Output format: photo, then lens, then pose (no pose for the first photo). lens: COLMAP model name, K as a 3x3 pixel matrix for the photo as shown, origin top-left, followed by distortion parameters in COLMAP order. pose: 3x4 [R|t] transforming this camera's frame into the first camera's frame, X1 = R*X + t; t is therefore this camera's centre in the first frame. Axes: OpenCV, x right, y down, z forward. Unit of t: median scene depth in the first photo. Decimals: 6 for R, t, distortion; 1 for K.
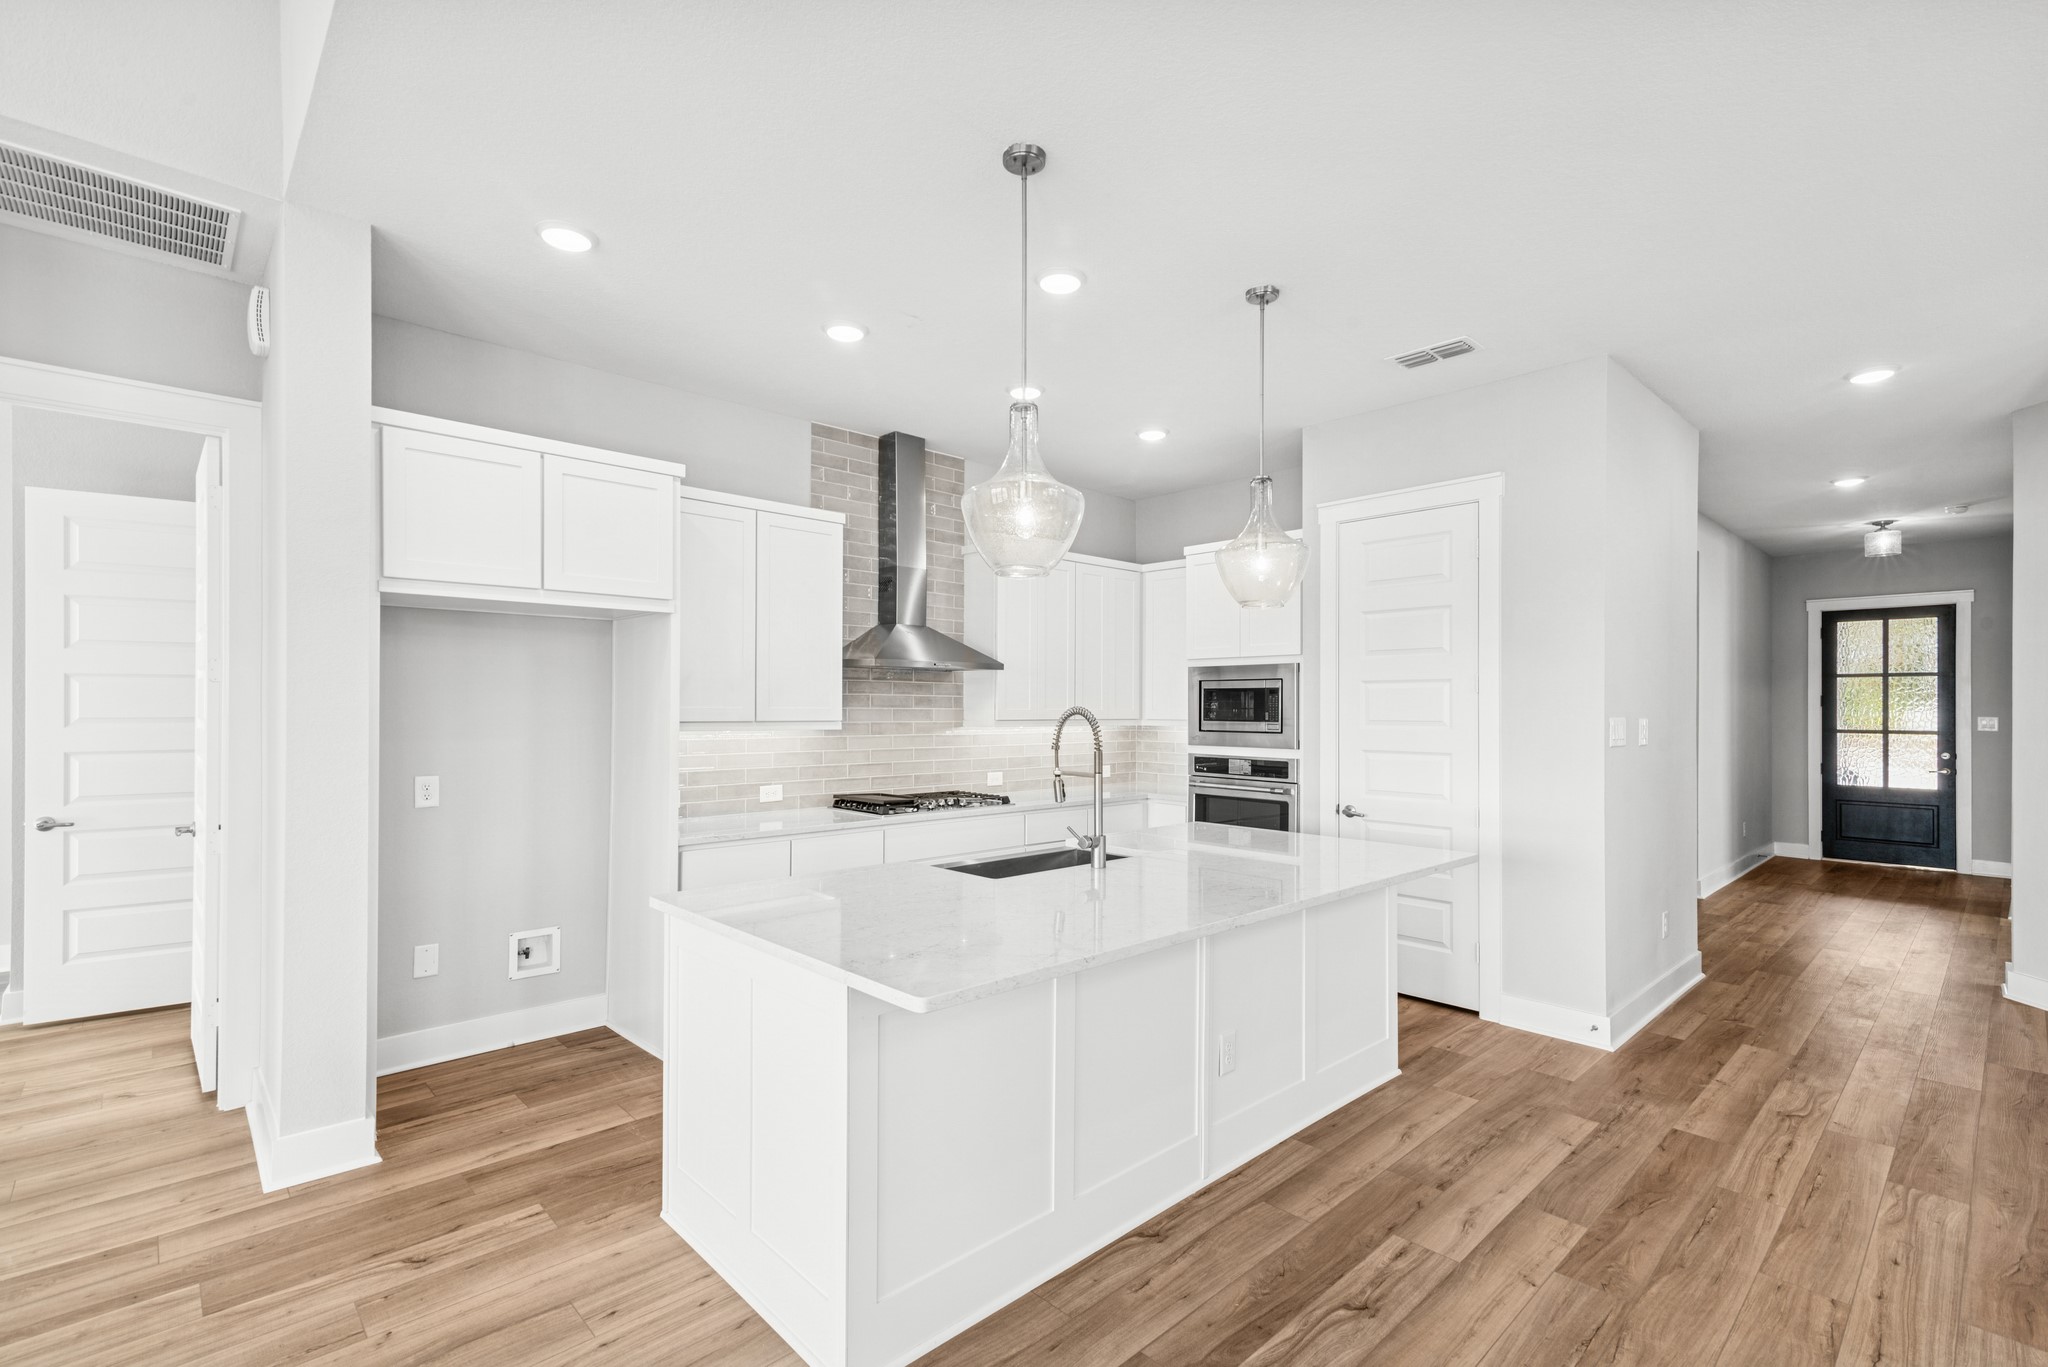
lens RADIAL K [[926.1, 0, 1026.3], [0, 926.1, 697.5], [0, 0, 1]] dist [0.016903, -0.001189]
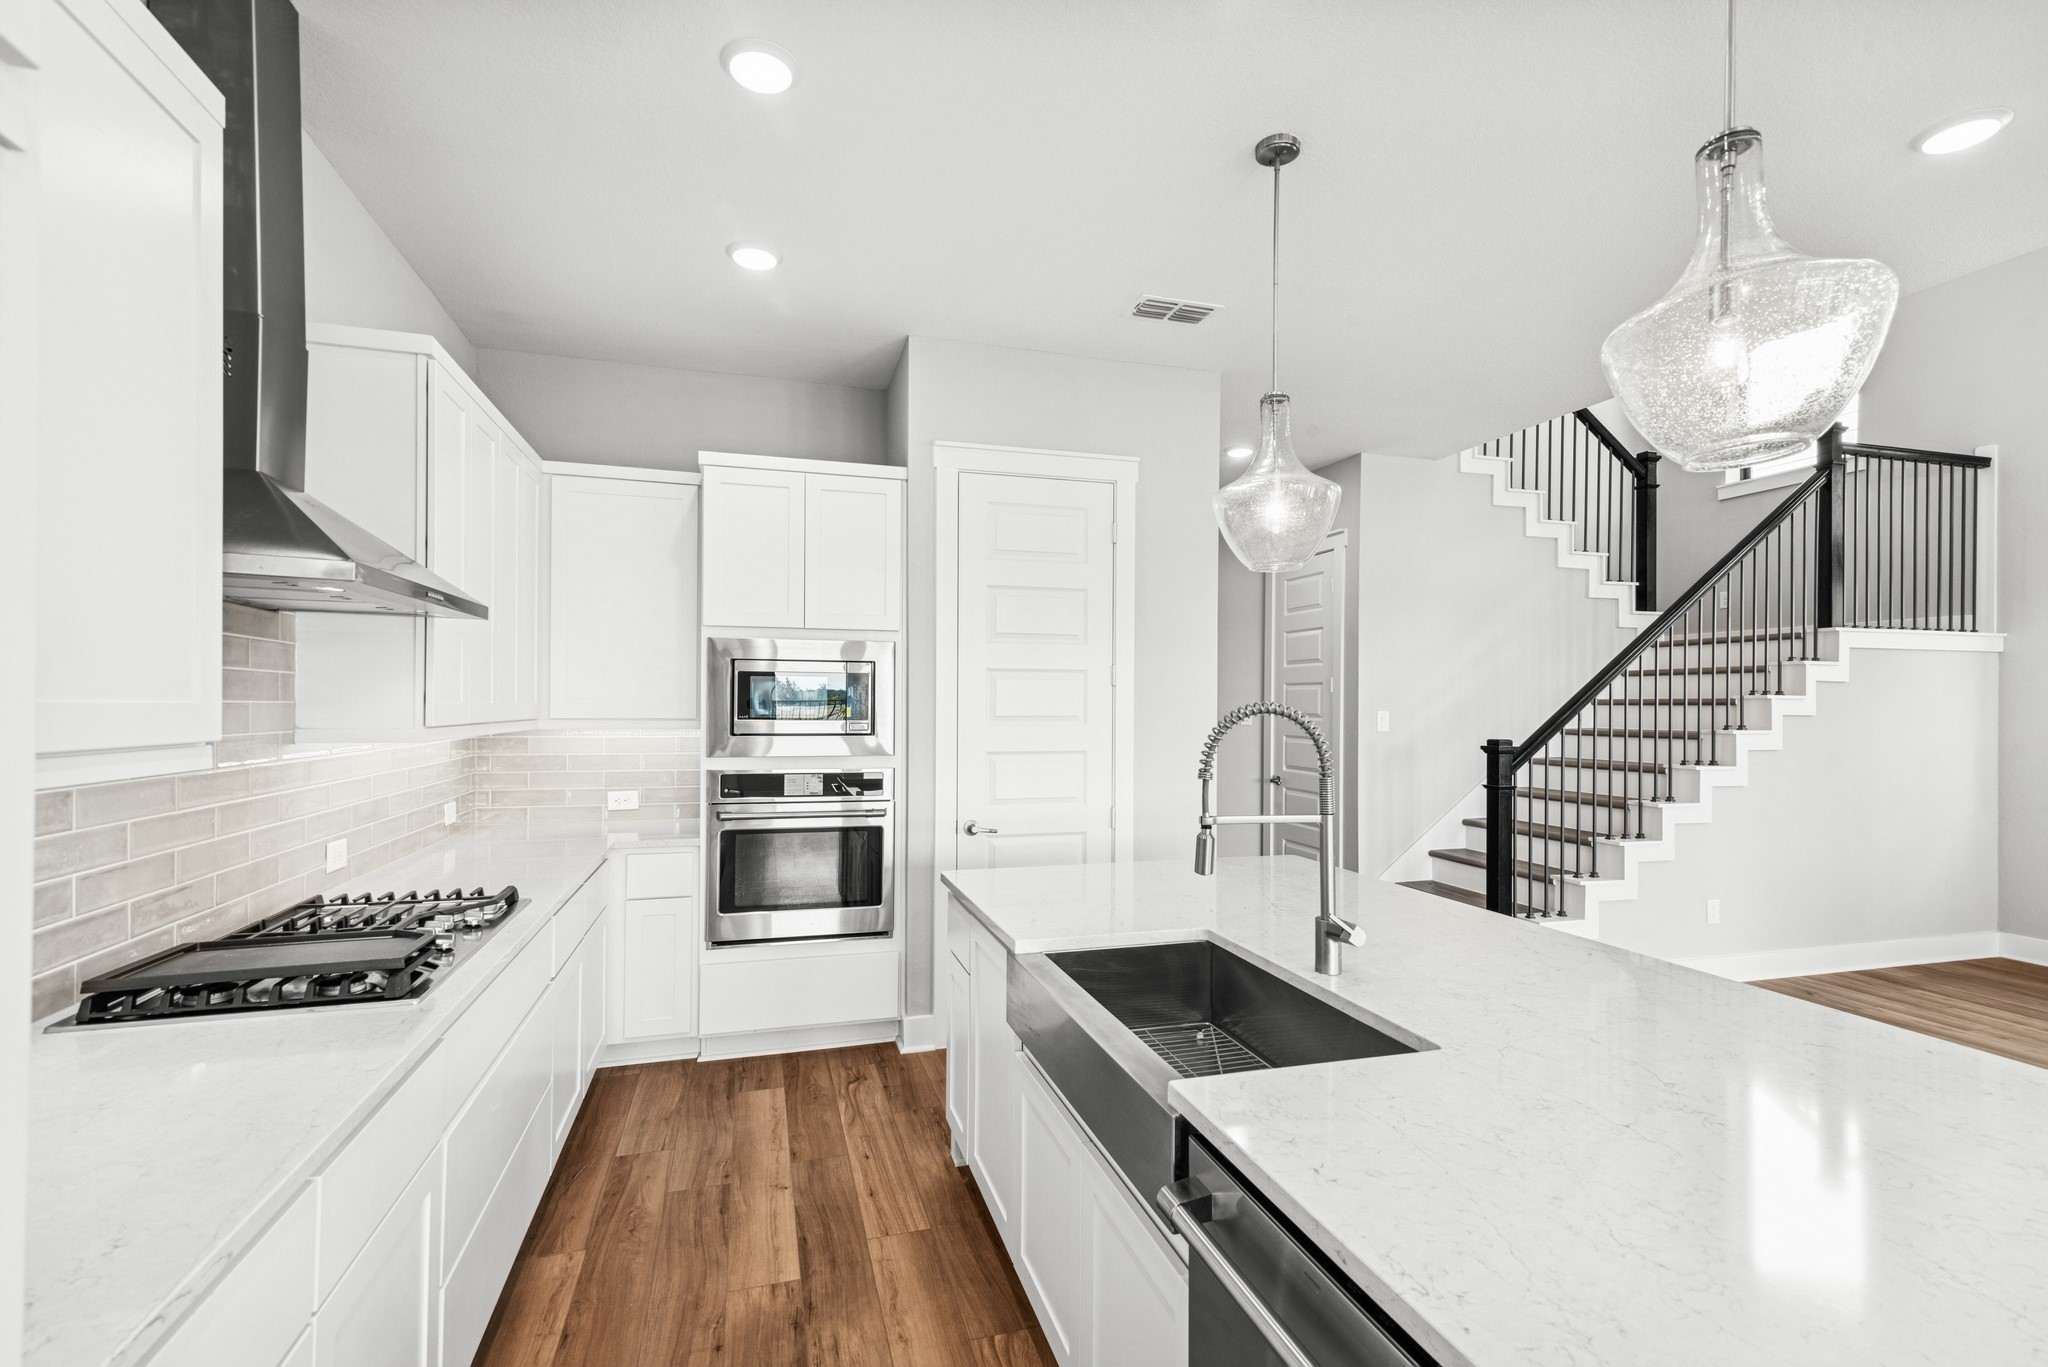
lens RADIAL K [[926.1, 0, 1026.3], [0, 926.1, 697.5], [0, 0, 1]] dist [0.016903, -0.001189]
pose [[0.452942, 0.003347, 0.891534, -0.332010], [-0.013297, 0.999907, 0.003001, 0.004647], [-0.891441, -0.013214, 0.452944, 0.548954]]
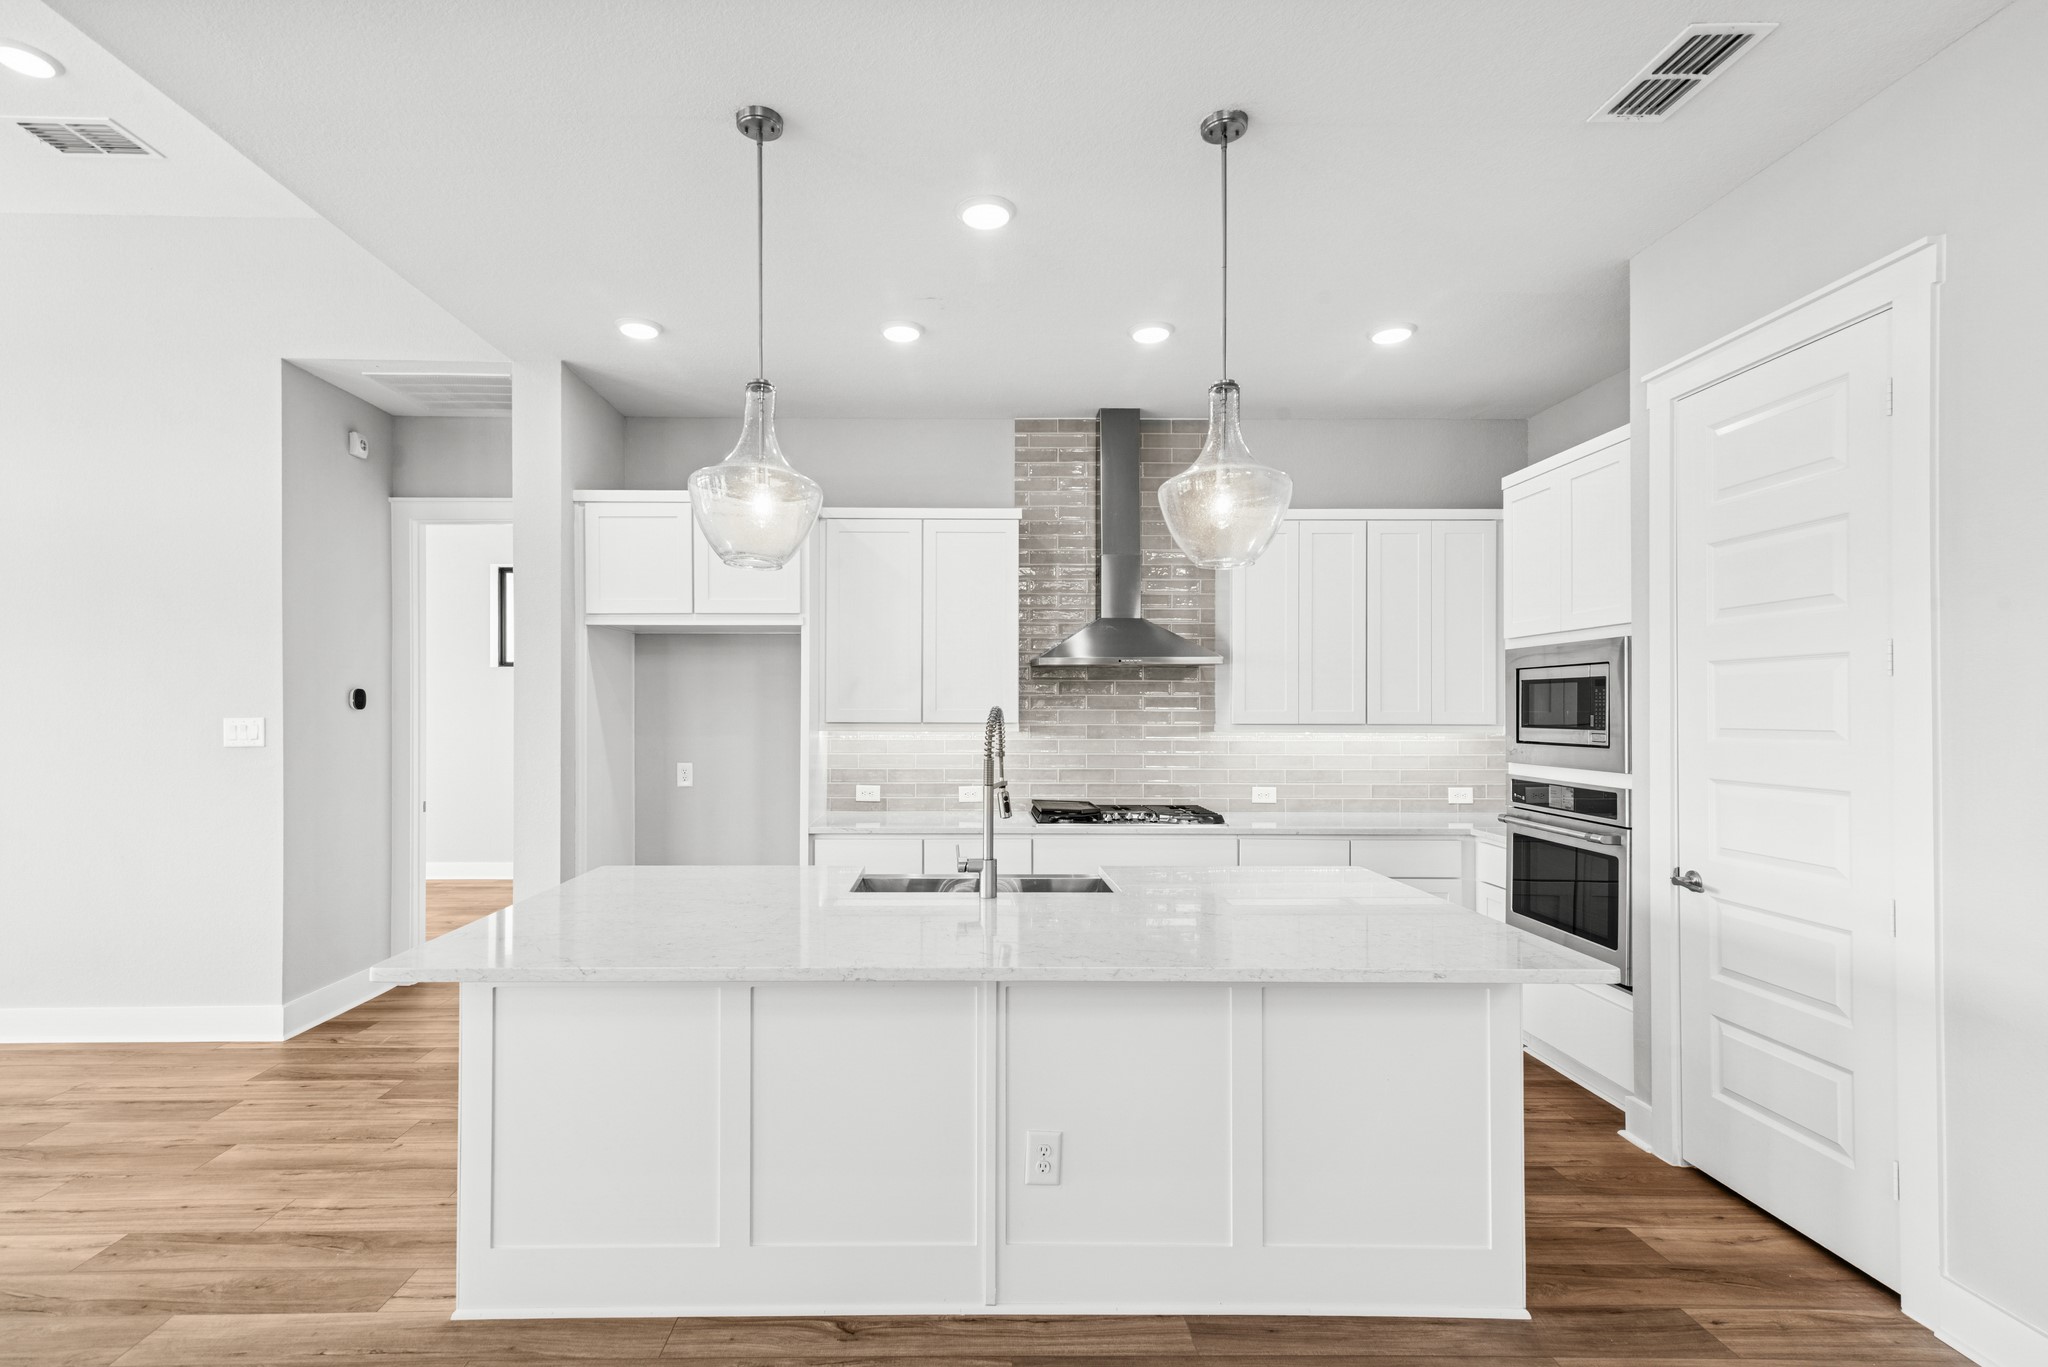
lens RADIAL K [[947.1, 0, 963.2], [0, 947.1, 705.3], [0, 0, 1]] dist [0.017095, -0.000452]
pose [[0.732222, -0.005792, -0.681041, 0.395183], [0.009624, 0.999952, 0.001843, 0.003729], [0.680998, -0.007904, 0.732243, 0.215337]]
